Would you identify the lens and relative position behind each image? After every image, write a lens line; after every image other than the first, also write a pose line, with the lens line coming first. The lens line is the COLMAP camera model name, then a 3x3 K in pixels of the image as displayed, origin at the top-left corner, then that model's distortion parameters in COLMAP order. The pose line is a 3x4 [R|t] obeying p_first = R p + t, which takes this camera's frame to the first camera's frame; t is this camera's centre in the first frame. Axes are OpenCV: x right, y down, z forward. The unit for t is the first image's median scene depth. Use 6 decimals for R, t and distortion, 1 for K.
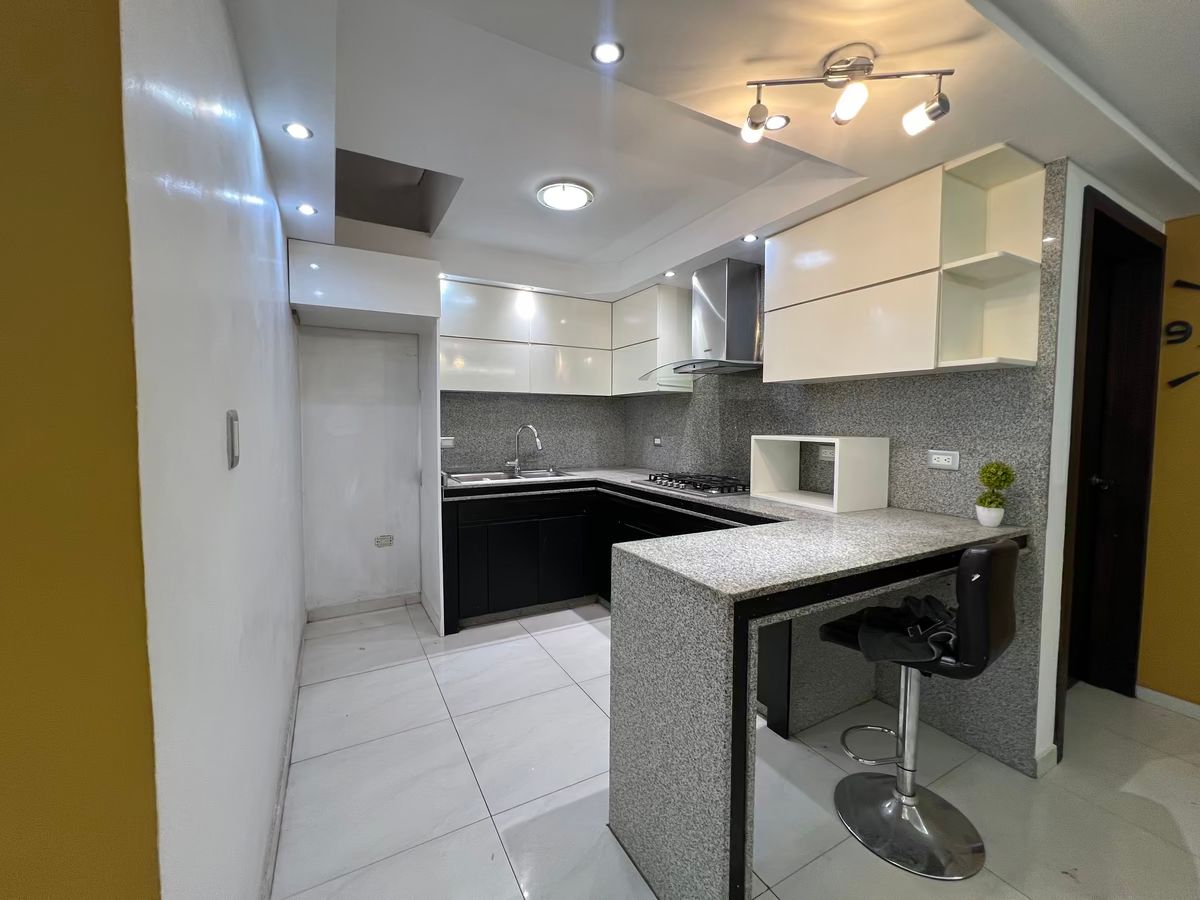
lens RADIAL K [[478.6, 0, 593.9], [0, 478.6, 448.2], [0, 0, 1]] dist [-0.001417, 0.000001]
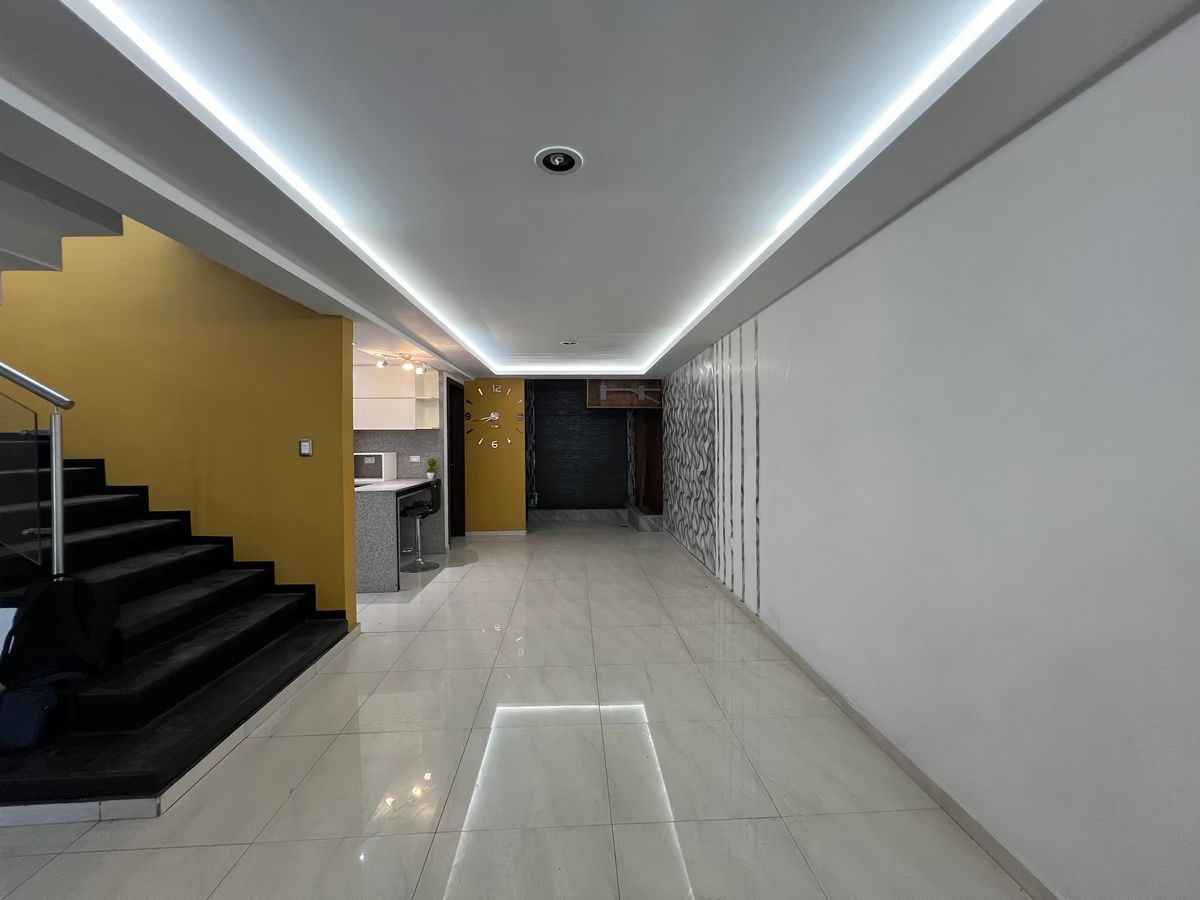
lens RADIAL K [[478.6, 0, 596.8], [0, 478.6, 445.4], [0, 0, 1]] dist [-0.001417, 0.000001]
pose [[0.425377, -0.014402, 0.904902, -1.566897], [0.057853, 0.998261, -0.011308, 0.042859], [-0.903165, 0.057161, 0.425470, -1.351467]]
